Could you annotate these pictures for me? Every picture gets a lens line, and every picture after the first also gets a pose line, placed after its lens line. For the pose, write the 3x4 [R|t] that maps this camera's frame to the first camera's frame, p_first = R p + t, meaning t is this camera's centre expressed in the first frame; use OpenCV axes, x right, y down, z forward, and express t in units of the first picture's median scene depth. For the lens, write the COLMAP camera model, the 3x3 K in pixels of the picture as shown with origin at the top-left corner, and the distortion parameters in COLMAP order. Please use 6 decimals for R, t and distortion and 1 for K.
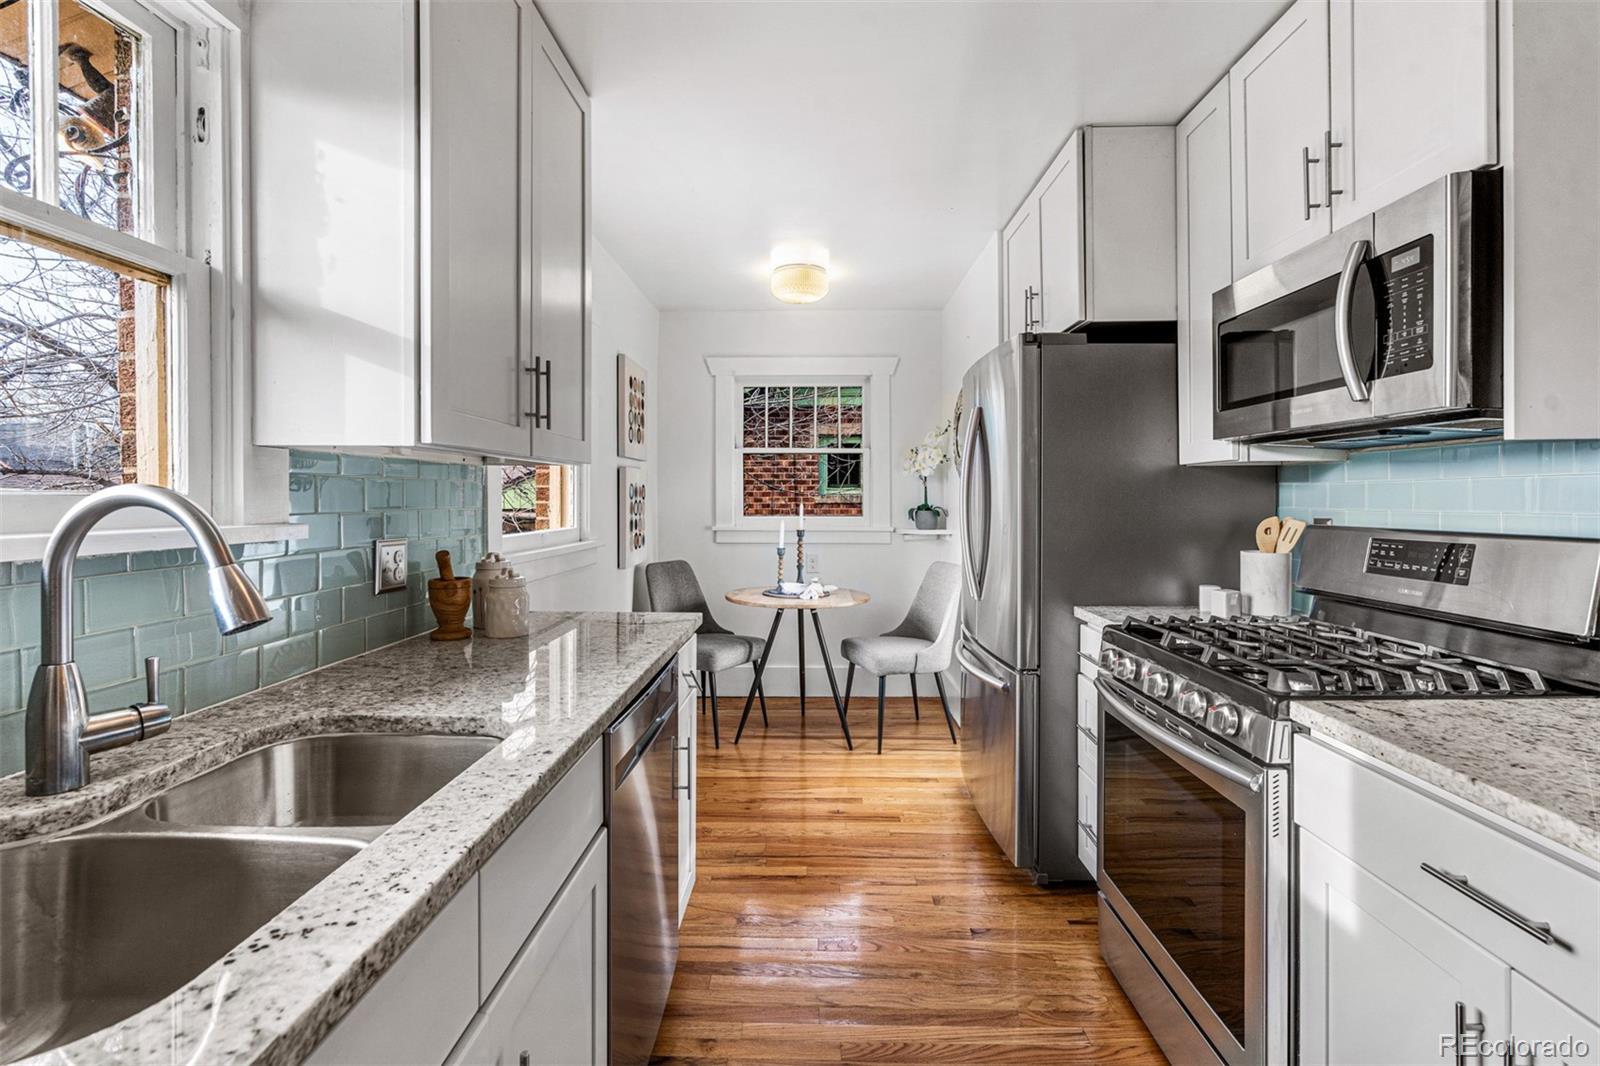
lens RADIAL K [[737.3, 0, 807.2], [0, 737.3, 502.9], [0, 0, 1]] dist [-0.011140, 0.002917]
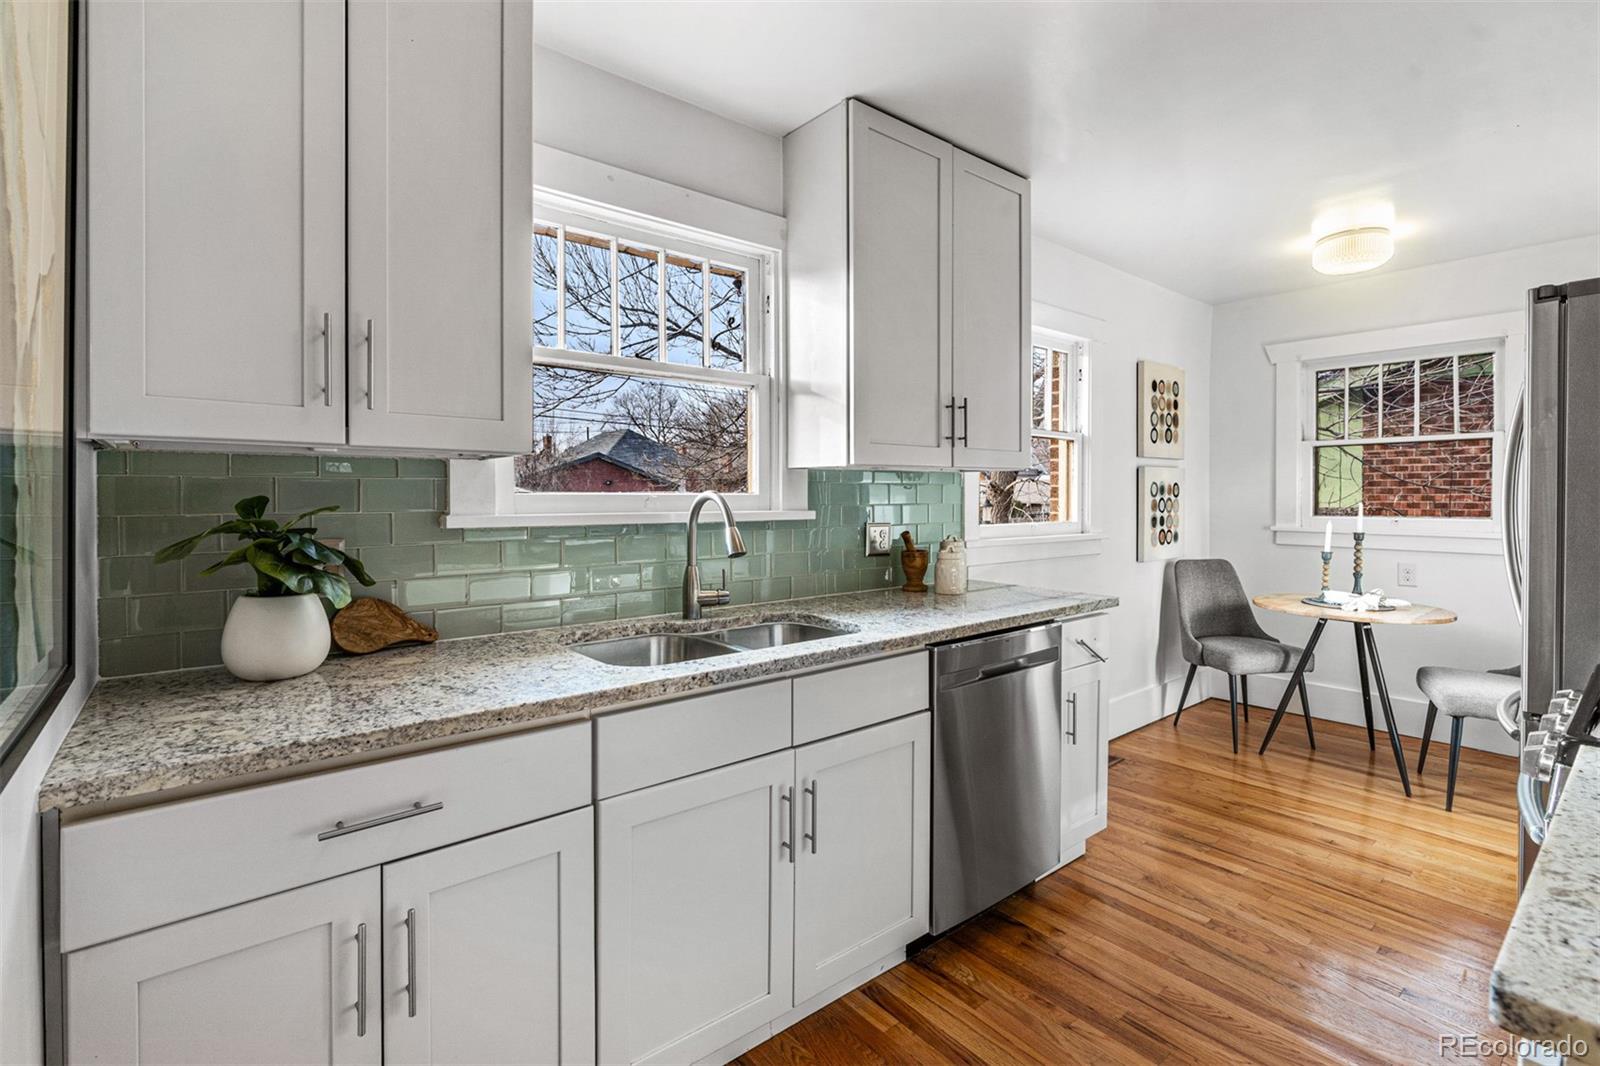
lens RADIAL K [[737.3, 0, 803.7], [0, 737.3, 497.9], [0, 0, 1]] dist [-0.011140, 0.002917]
pose [[0.651511, 0.003646, -0.758631, 0.228815], [-0.005243, 0.999986, 0.000303, -0.001235], [0.758621, 0.003780, 0.651521, -0.064043]]
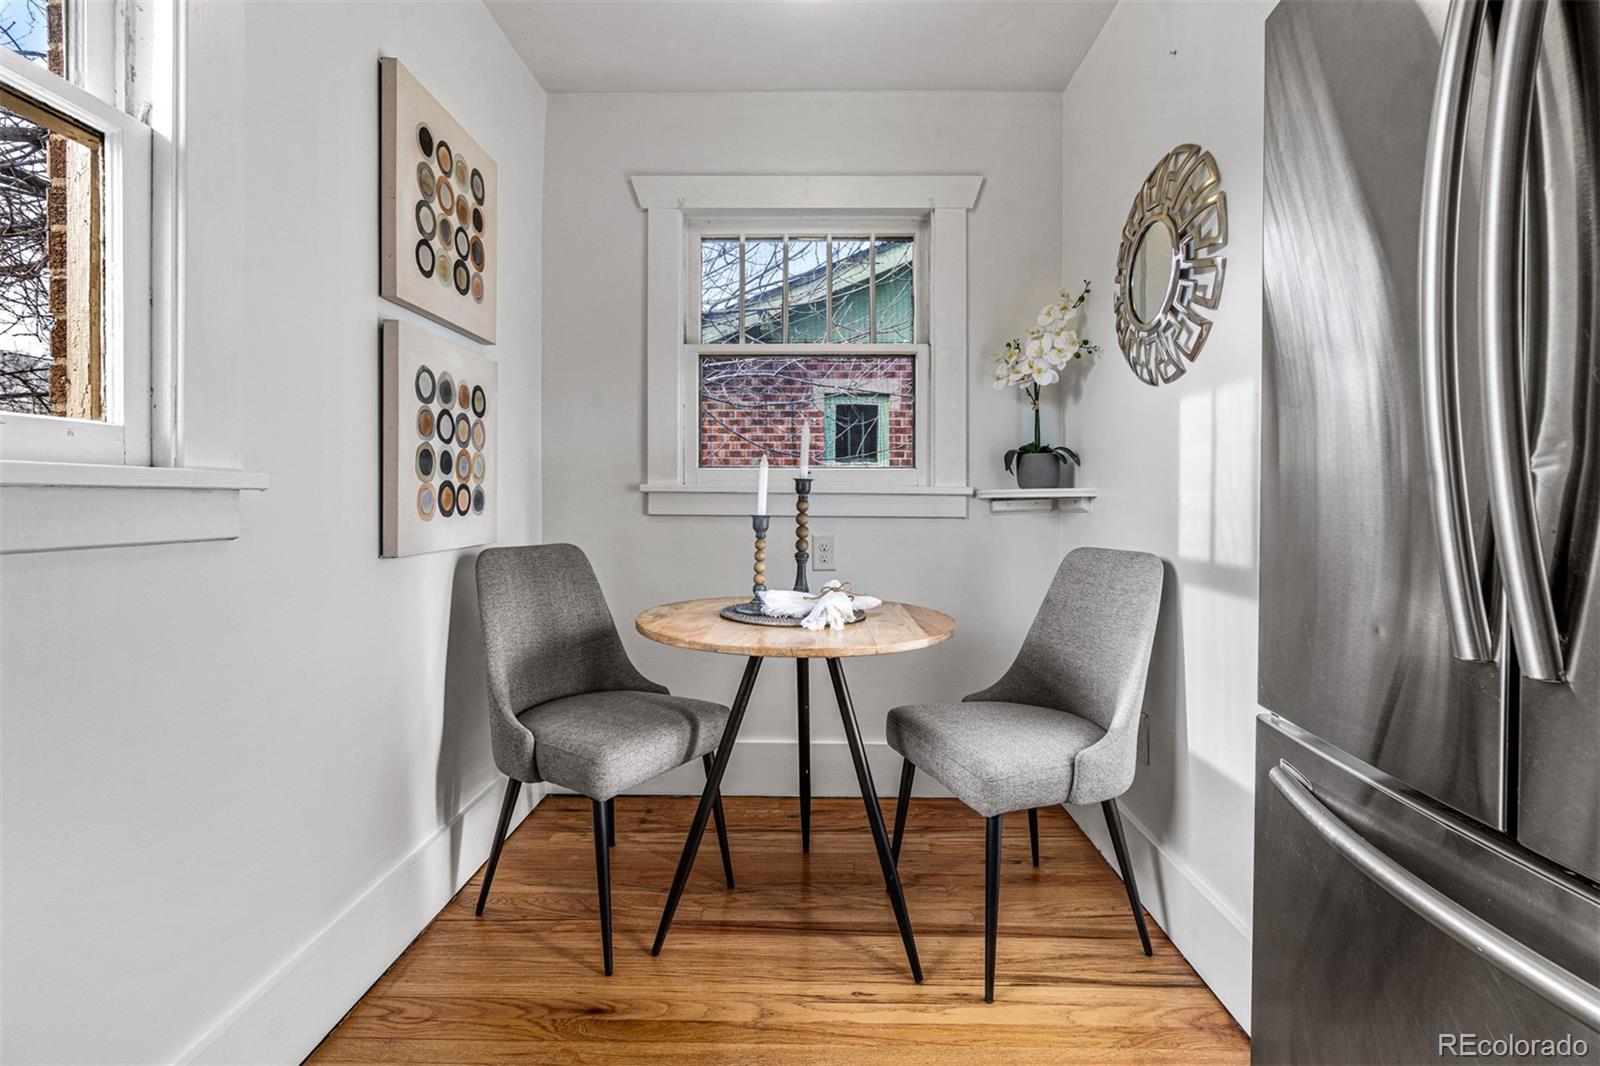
lens RADIAL K [[737.3, 0, 804.2], [0, 737.3, 507.3], [0, 0, 1]] dist [-0.011140, 0.002917]
pose [[0.999986, 0.004927, -0.002033, -0.007322], [-0.004910, 0.999955, 0.008103, 0.052900], [0.002072, -0.008093, 0.999965, 0.544622]]
